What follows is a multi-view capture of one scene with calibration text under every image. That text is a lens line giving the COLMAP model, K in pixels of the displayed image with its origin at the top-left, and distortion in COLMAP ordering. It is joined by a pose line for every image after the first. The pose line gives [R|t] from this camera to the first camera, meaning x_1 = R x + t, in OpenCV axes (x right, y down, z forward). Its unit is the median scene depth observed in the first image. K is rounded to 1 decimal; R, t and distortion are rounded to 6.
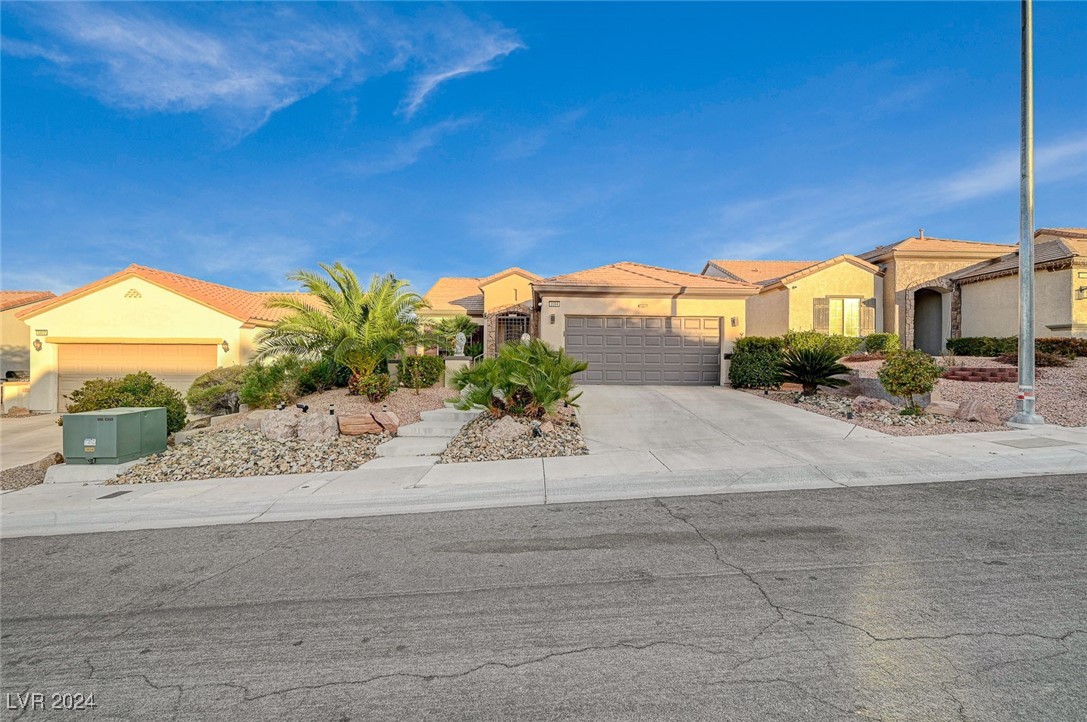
lens RADIAL K [[449.8, 0, 547.8], [0, 449.8, 351.2], [0, 0, 1]] dist [0.010301, 0.000171]
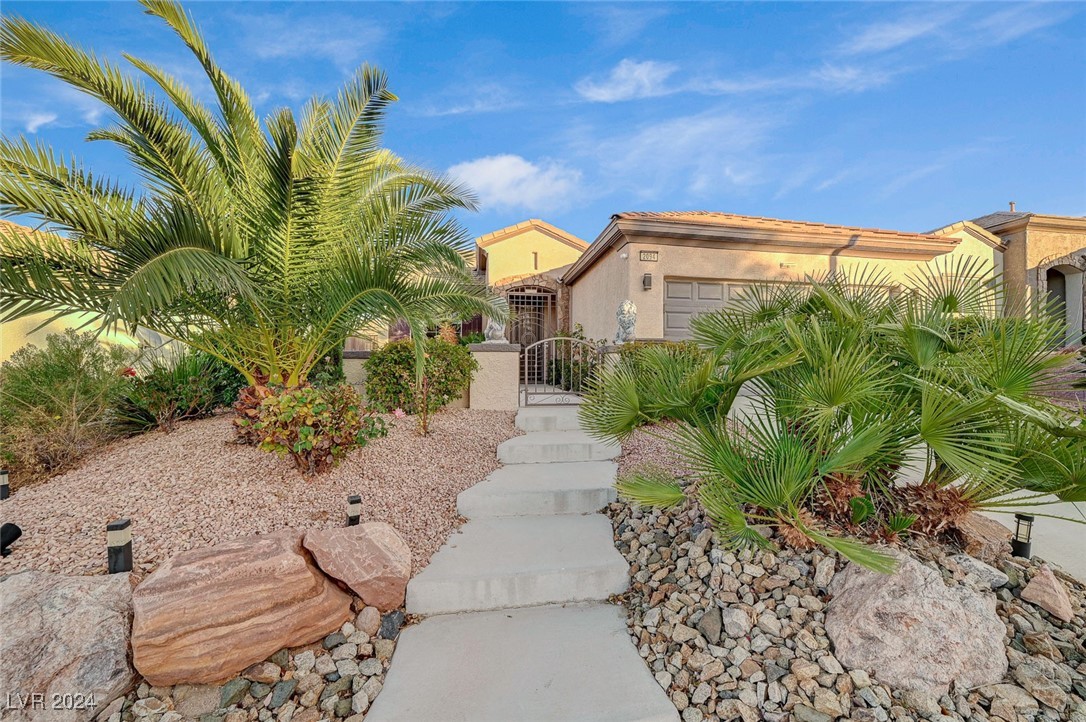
lens RADIAL K [[427.1, 0, 564.4], [0, 427.1, 357.0], [0, 0, 1]] dist [0.000468, 0.000099]
pose [[0.984709, -0.001214, 0.174202, -0.158360], [0.000092, 0.999979, 0.006450, 0.016940], [-0.174206, -0.006336, 0.984689, 0.405593]]
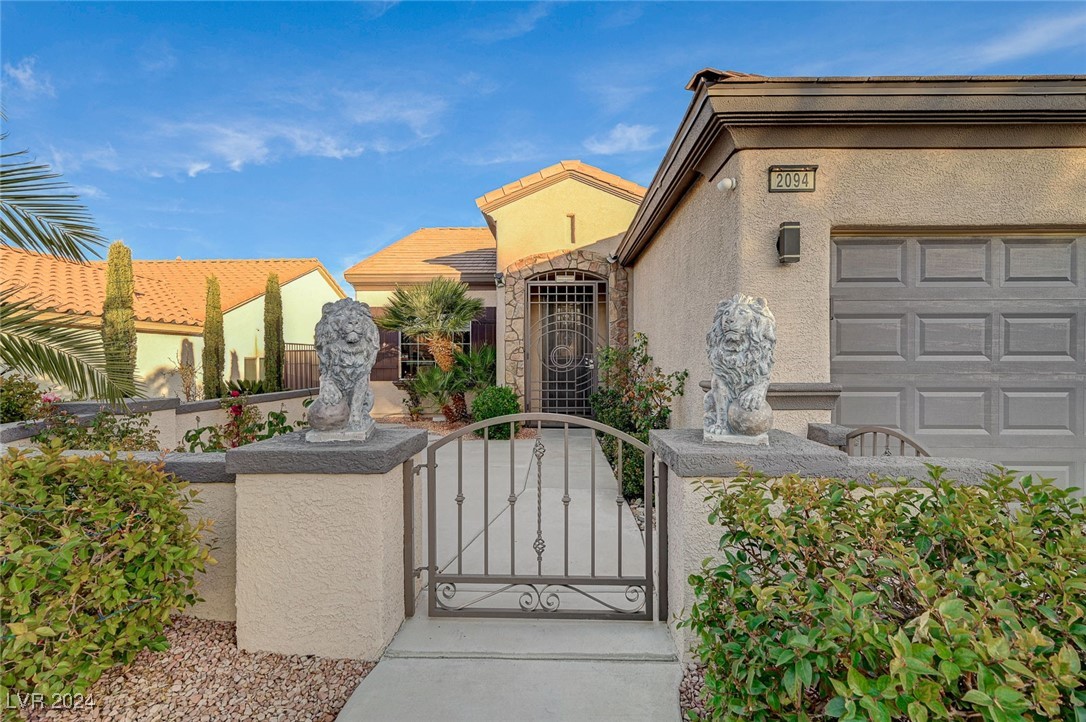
lens RADIAL K [[495.8, 0, 538.3], [0, 495.8, 360.3], [0, 0, 1]] dist [0.005461, -0.000713]
pose [[0.999151, -0.007488, -0.040523, -0.095735], [0.008085, 0.999861, 0.014599, -0.011839], [0.040408, -0.014914, 0.999072, 0.605872]]
